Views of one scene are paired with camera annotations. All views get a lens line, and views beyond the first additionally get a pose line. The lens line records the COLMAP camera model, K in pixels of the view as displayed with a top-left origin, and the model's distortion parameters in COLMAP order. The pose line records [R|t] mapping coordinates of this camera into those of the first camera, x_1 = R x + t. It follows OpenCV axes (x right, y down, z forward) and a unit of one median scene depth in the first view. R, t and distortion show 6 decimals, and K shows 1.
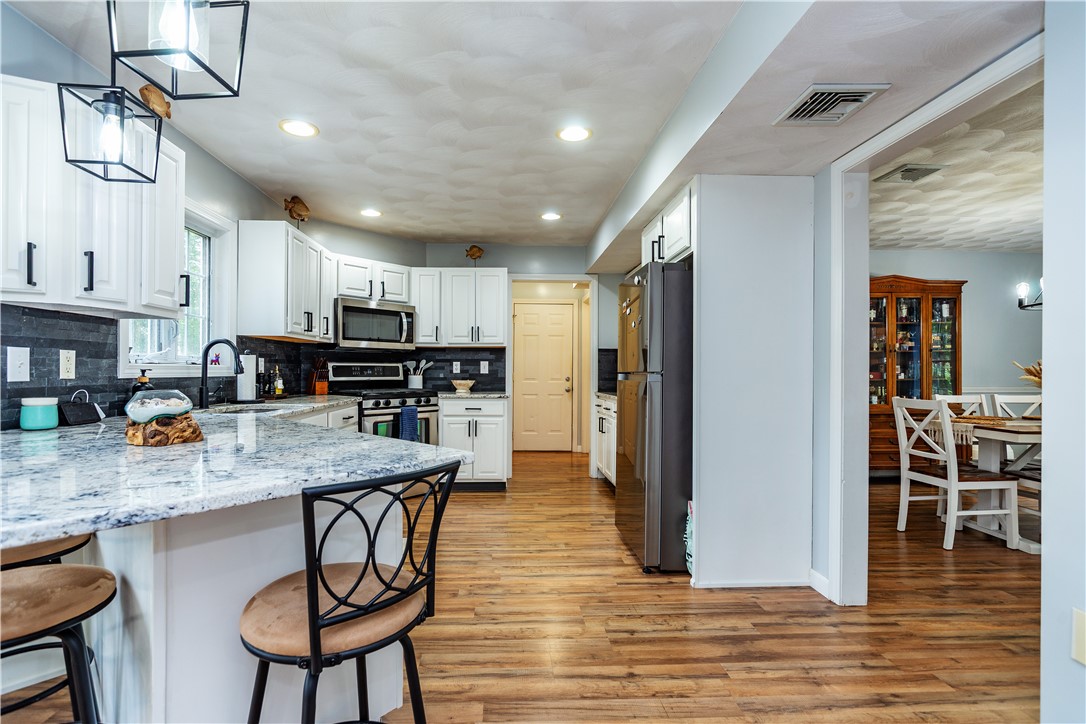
lens RADIAL K [[651.9, 0, 543.0], [0, 651.9, 362.0], [0, 0, 1]] dist [-0.033625, 0.000055]
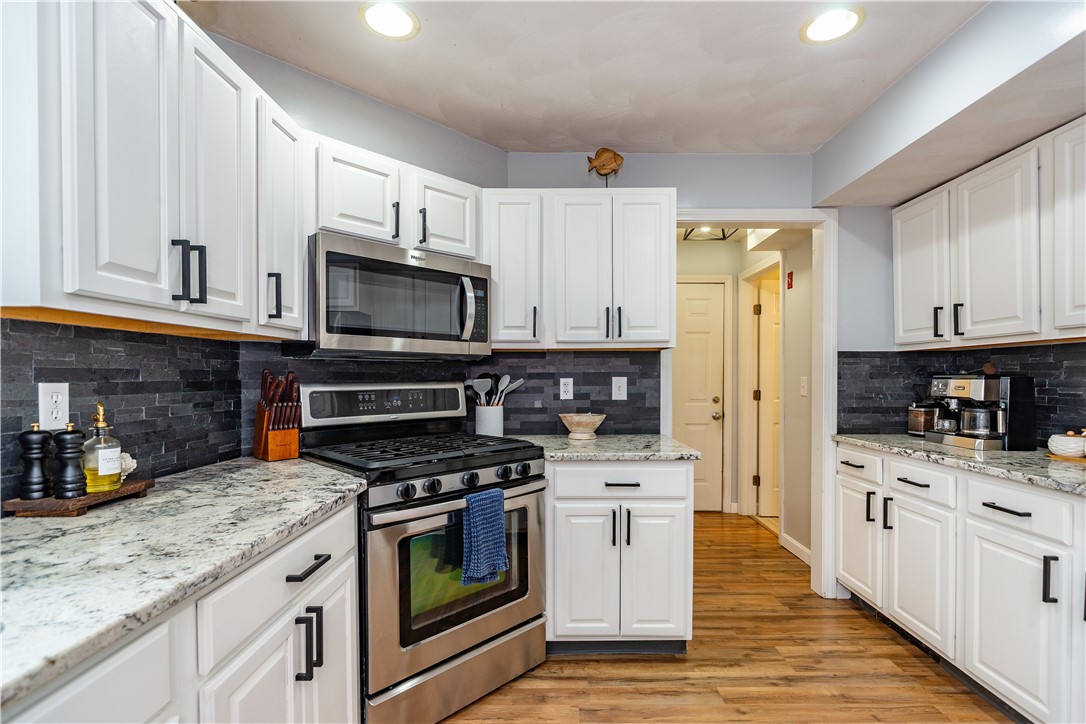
lens RADIAL K [[500.4, 0, 543.0], [0, 500.4, 362.0], [0, 0, 1]] dist [0.000107, -0.000019]
pose [[0.999552, -0.005503, -0.029429, -0.145872], [0.005381, 0.999977, -0.004221, -0.012040], [0.029452, 0.004061, 0.999558, 0.623957]]
